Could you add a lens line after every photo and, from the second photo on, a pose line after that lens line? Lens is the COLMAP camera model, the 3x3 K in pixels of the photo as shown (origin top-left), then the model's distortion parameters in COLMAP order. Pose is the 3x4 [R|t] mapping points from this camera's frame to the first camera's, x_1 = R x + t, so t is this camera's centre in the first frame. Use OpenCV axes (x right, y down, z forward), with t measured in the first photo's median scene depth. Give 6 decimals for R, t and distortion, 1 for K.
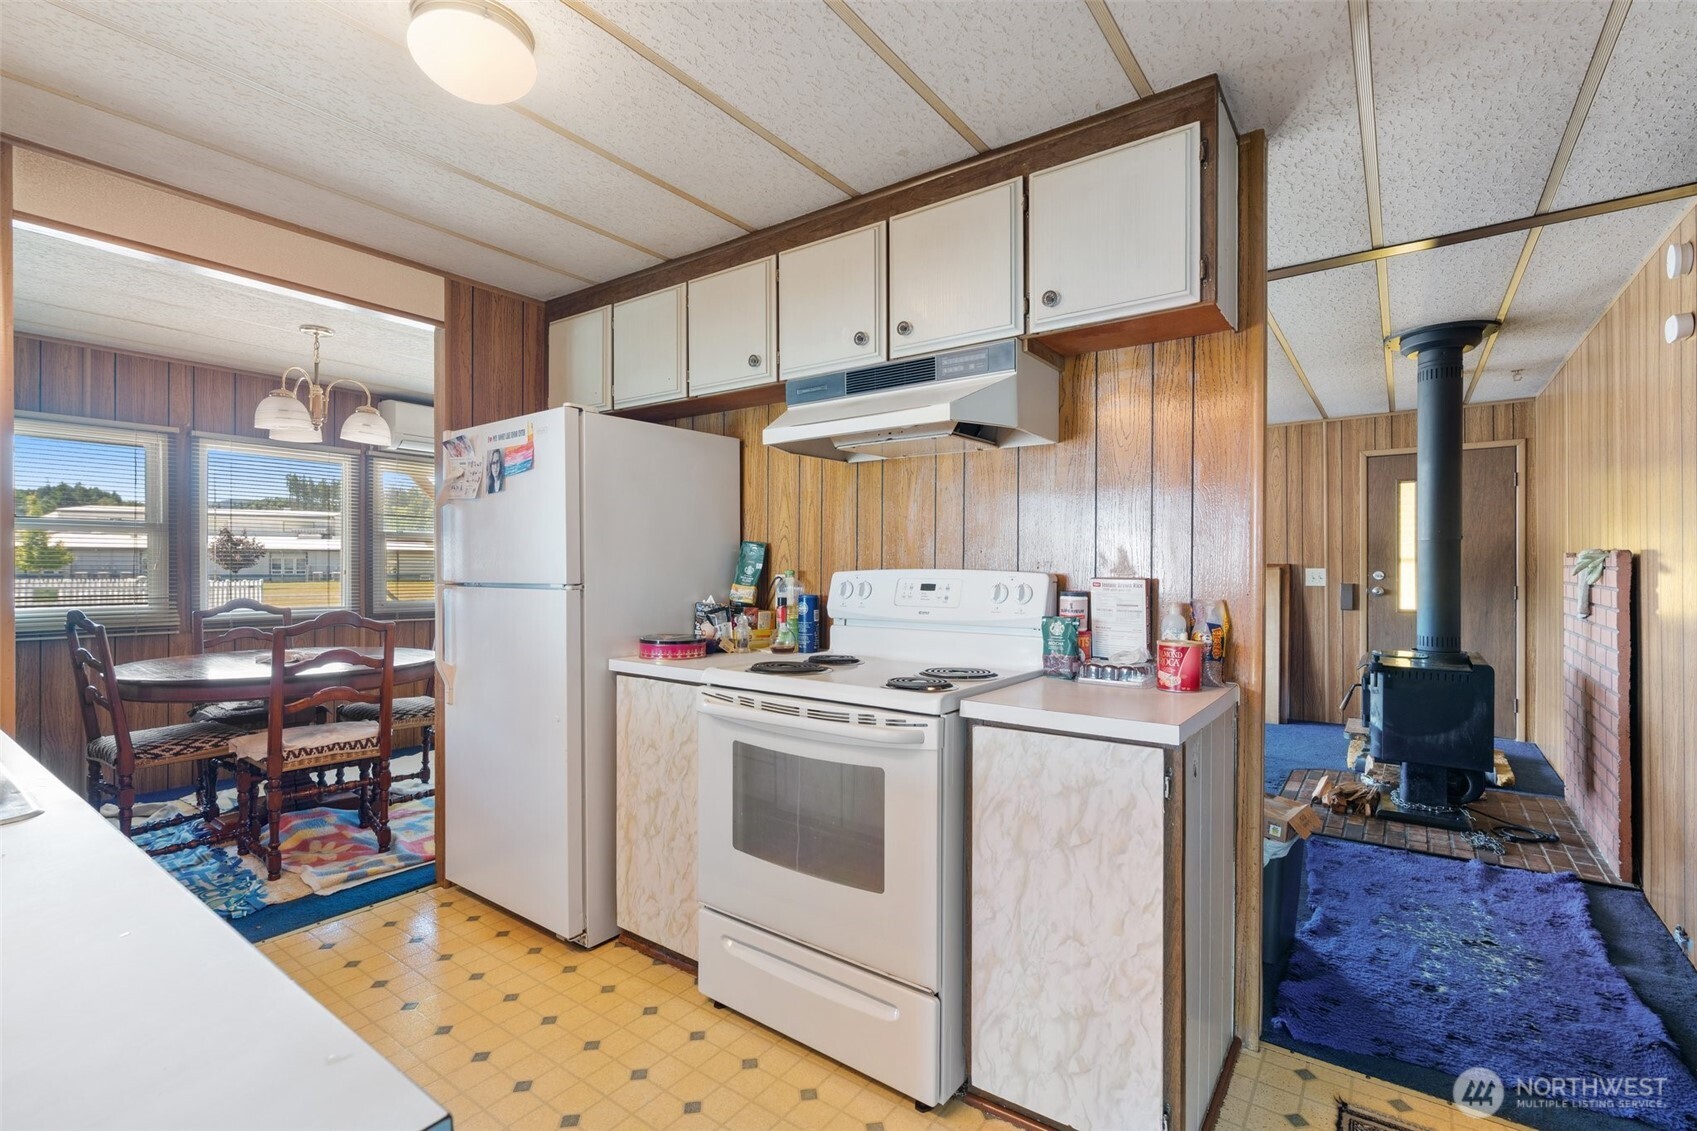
lens RADIAL K [[767.4, 0, 846.5], [0, 767.4, 572.6], [0, 0, 1]] dist [-0.002180, -0.000332]
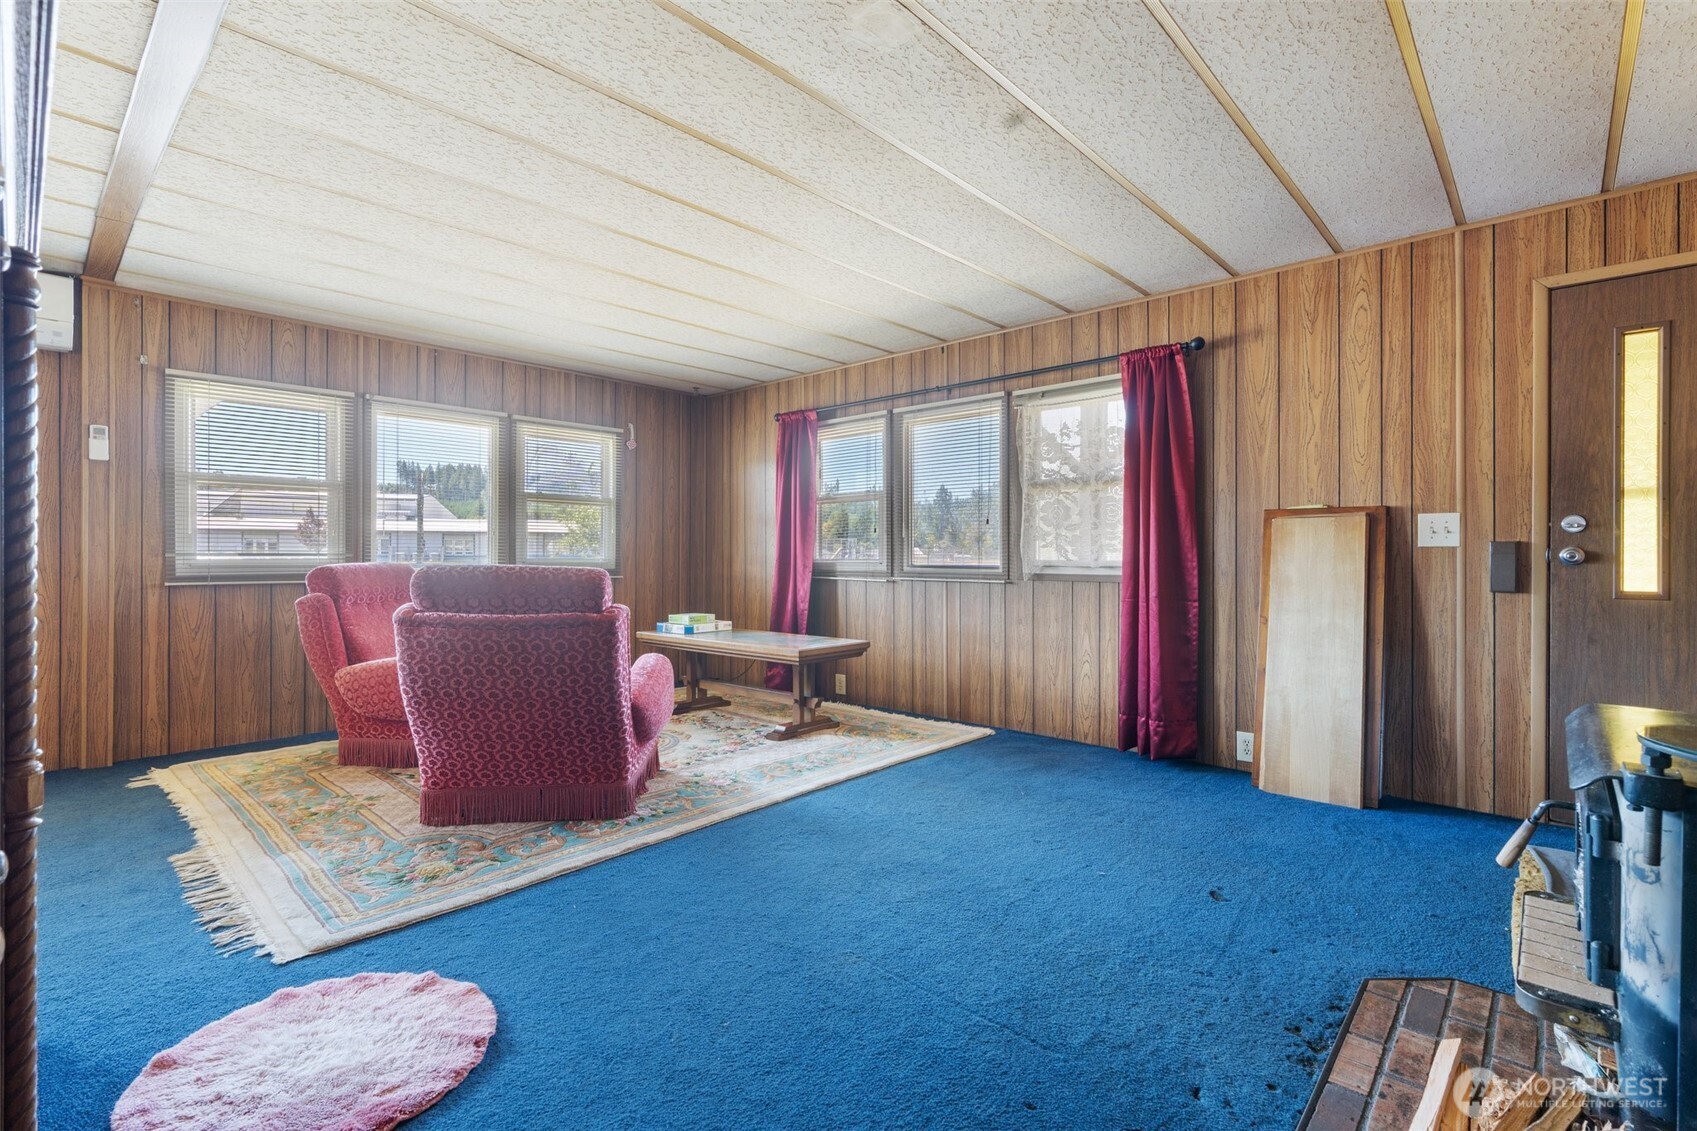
lens RADIAL K [[767.4, 0, 849.9], [0, 767.4, 553.5], [0, 0, 1]] dist [-0.002180, -0.000332]
pose [[0.993960, -0.000272, -0.109743, 0.274646], [0.001352, 0.999951, 0.009772, 0.016974], [0.109735, -0.009861, 0.993912, 0.443114]]
